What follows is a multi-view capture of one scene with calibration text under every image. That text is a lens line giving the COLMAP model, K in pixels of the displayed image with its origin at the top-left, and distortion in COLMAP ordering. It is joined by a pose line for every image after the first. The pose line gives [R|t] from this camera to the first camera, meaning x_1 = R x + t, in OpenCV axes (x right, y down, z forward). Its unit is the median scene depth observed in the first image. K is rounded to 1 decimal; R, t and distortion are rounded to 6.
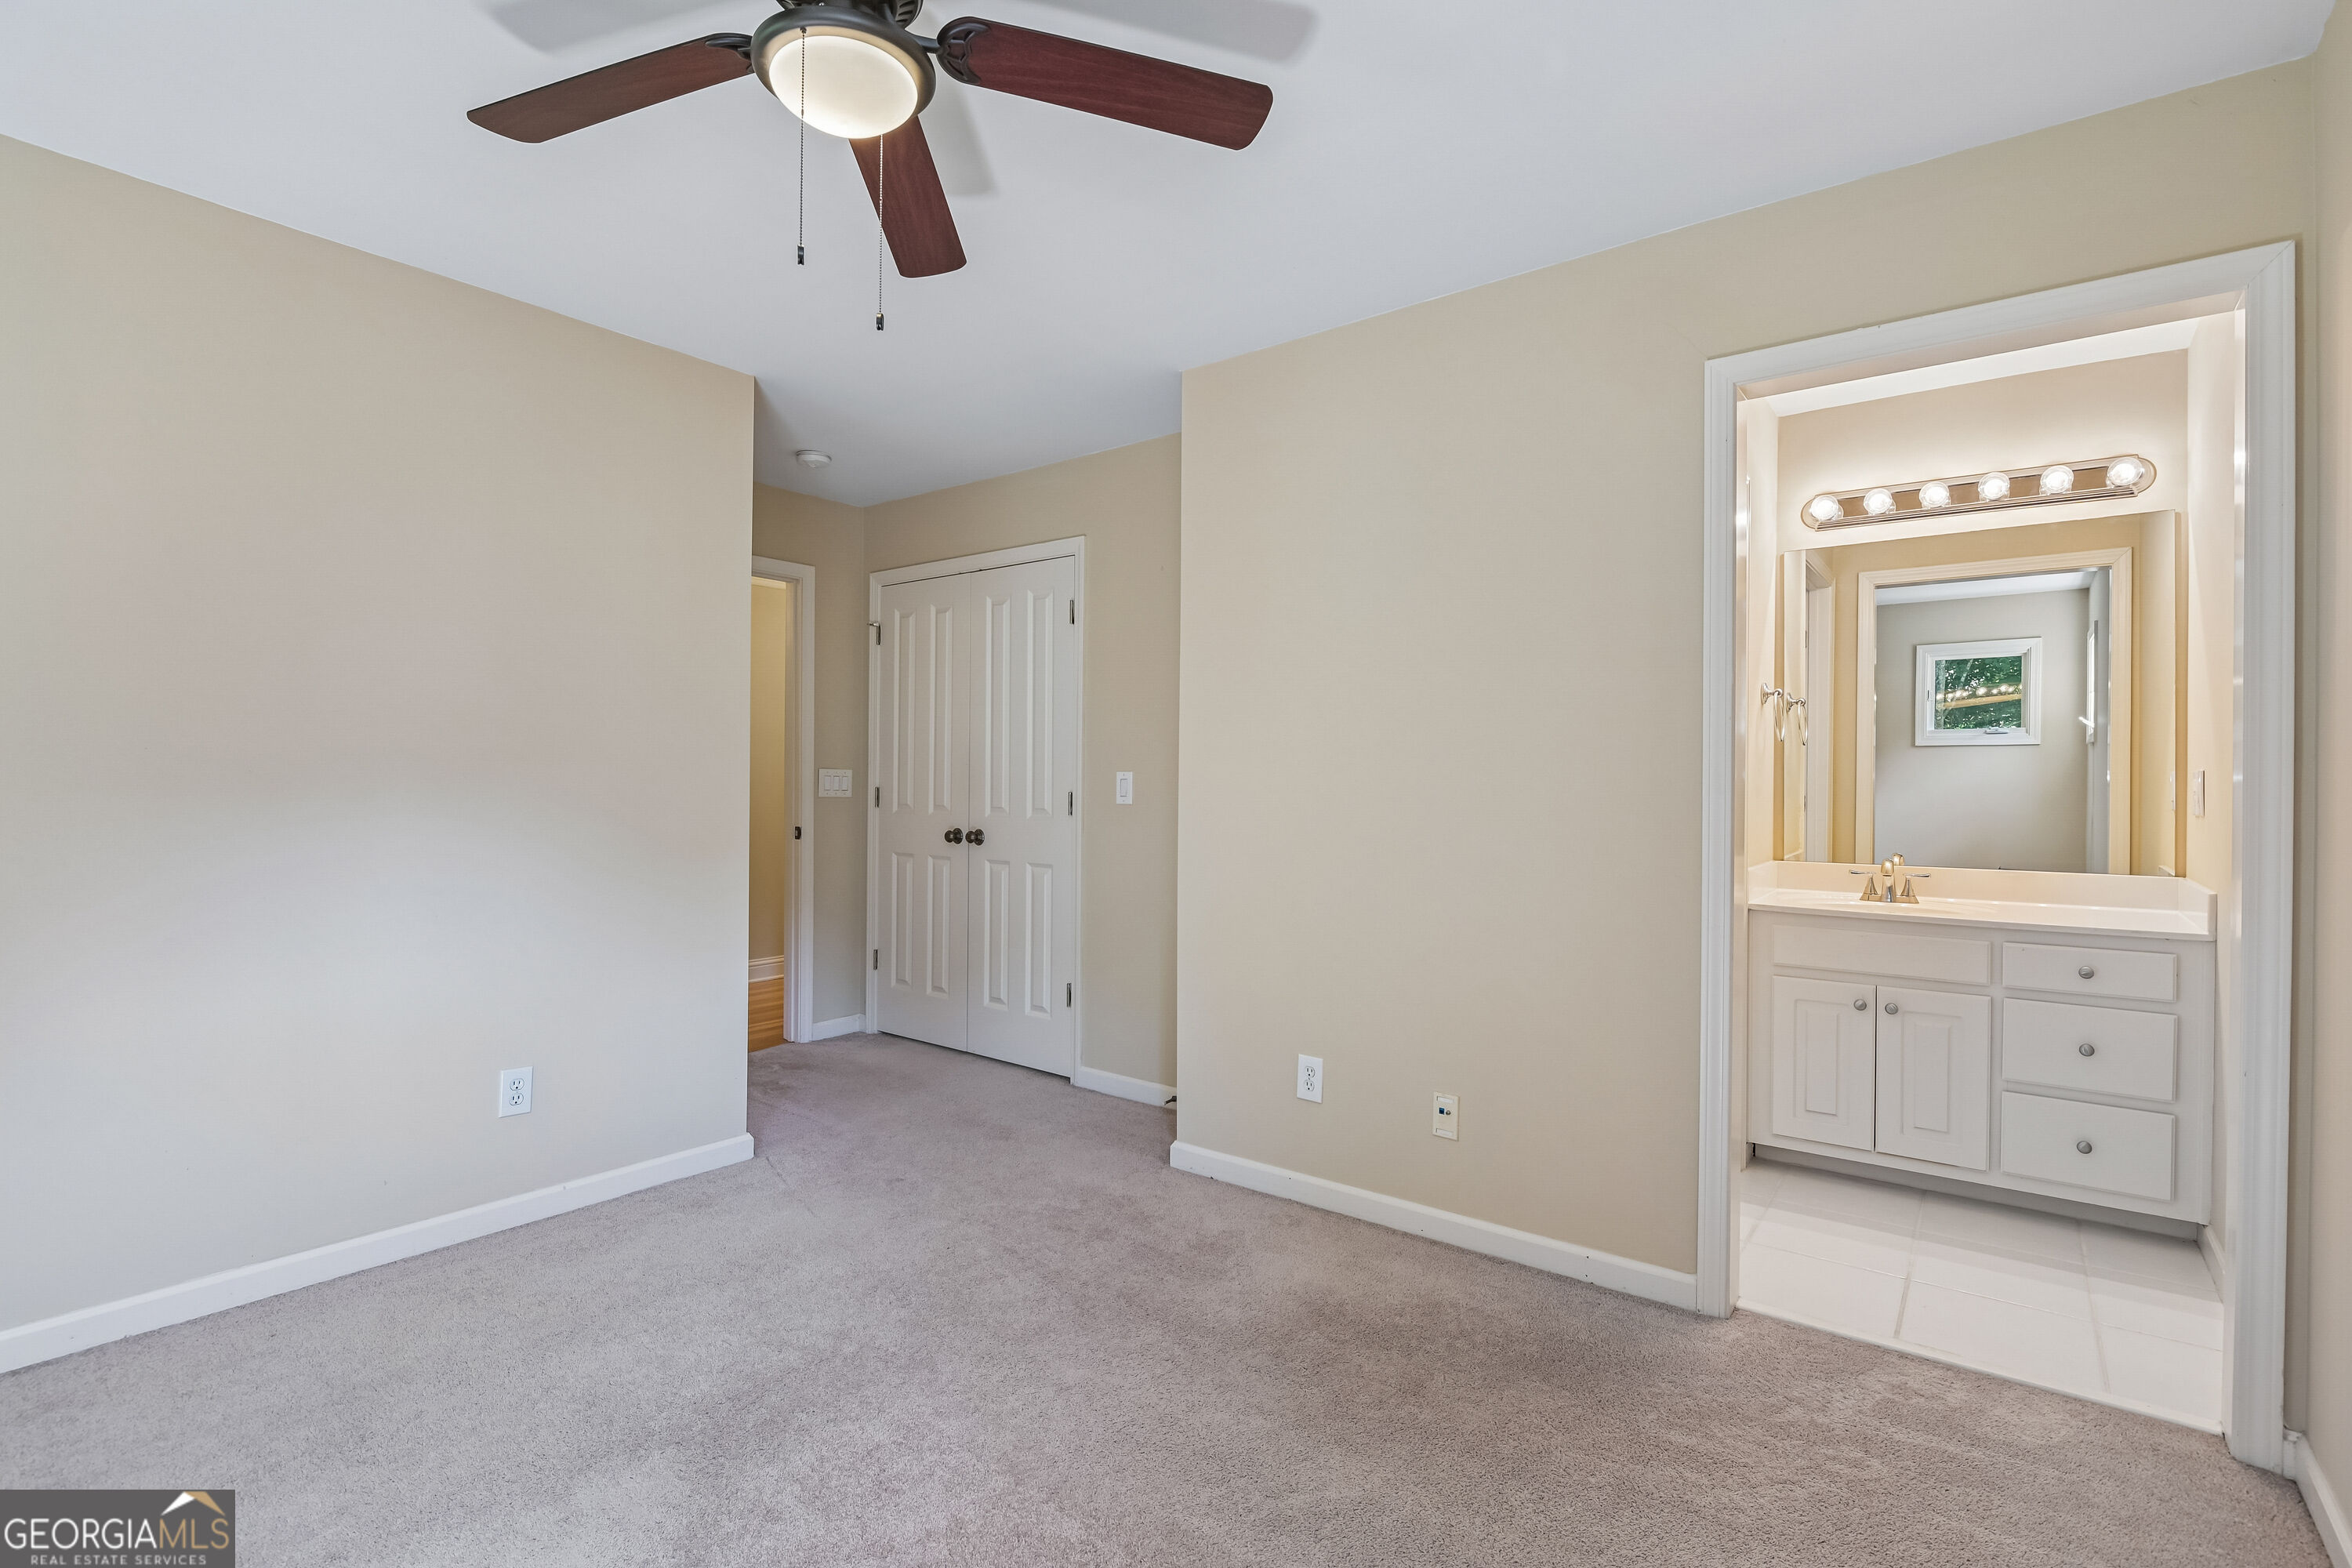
lens RADIAL K [[1076.6, 0, 1182.5], [0, 1076.6, 779.4], [0, 0, 1]] dist [-0.016847, -0.000525]
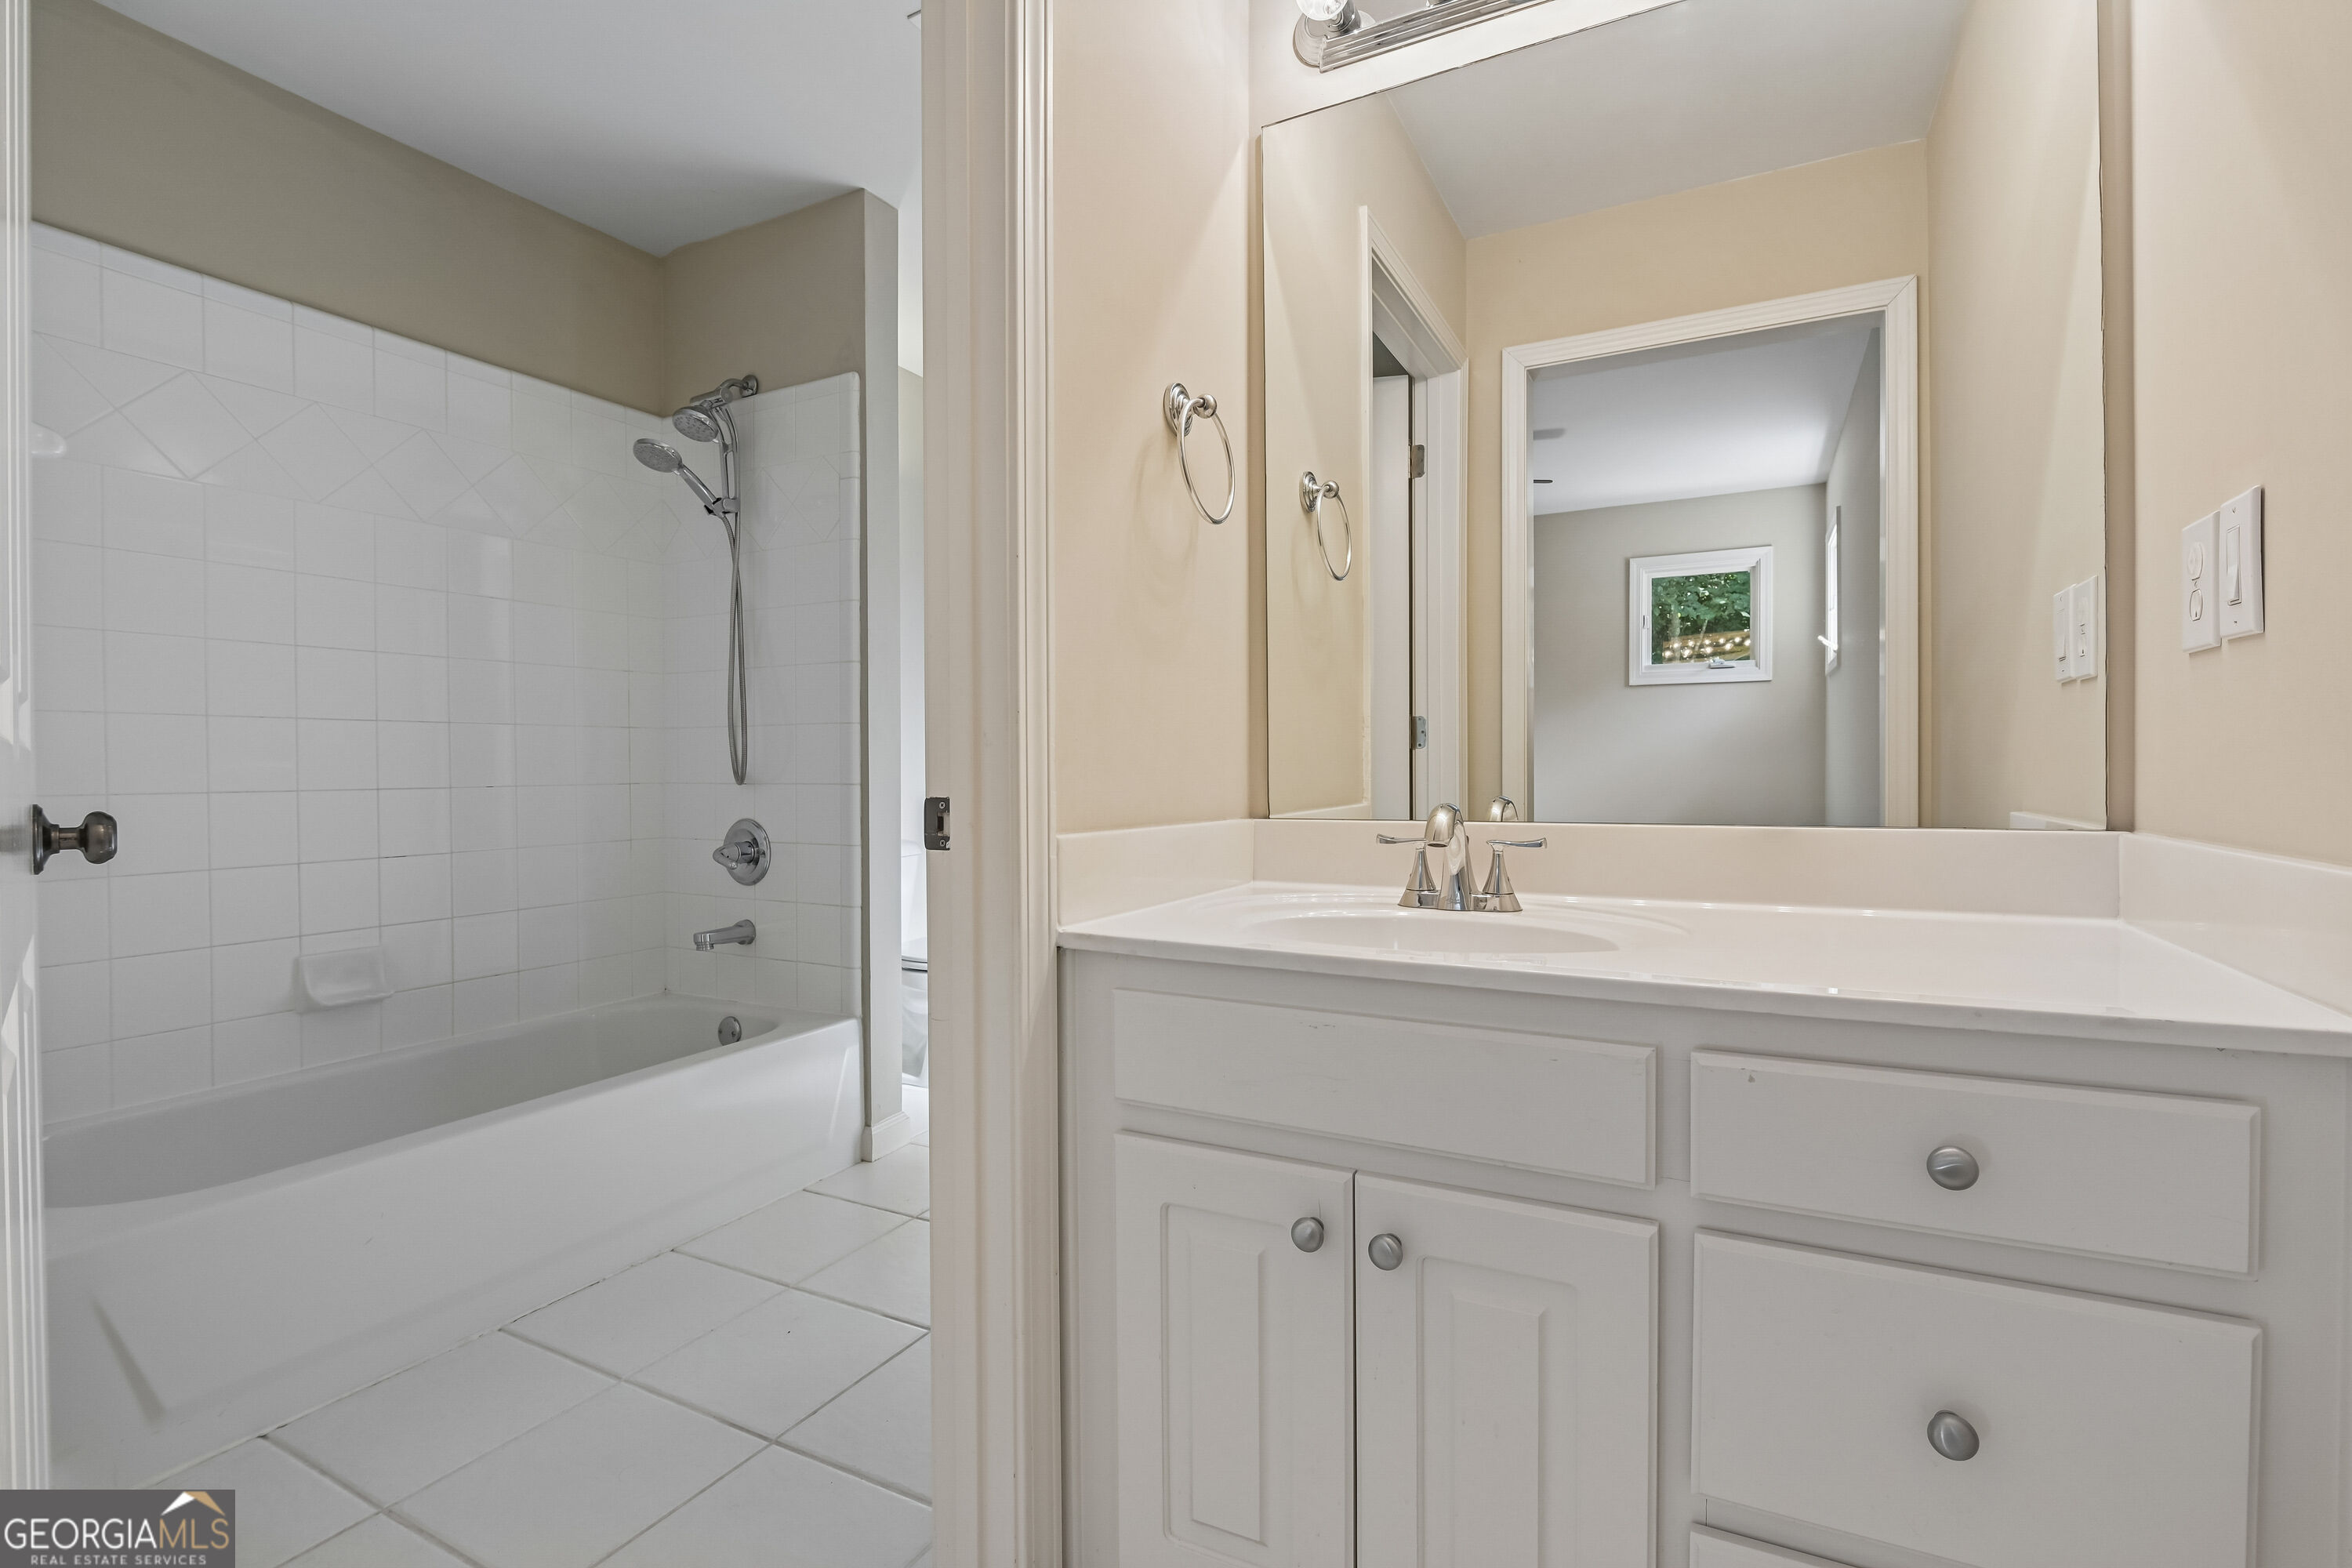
lens RADIAL K [[1076.6, 0, 1182.5], [0, 1076.6, 779.4], [0, 0, 1]] dist [-0.016847, -0.000525]
pose [[0.984047, -0.012378, 0.177475, 0.484549], [0.011040, 0.999903, 0.008524, 0.060150], [-0.177563, -0.006429, 0.984088, 0.612070]]
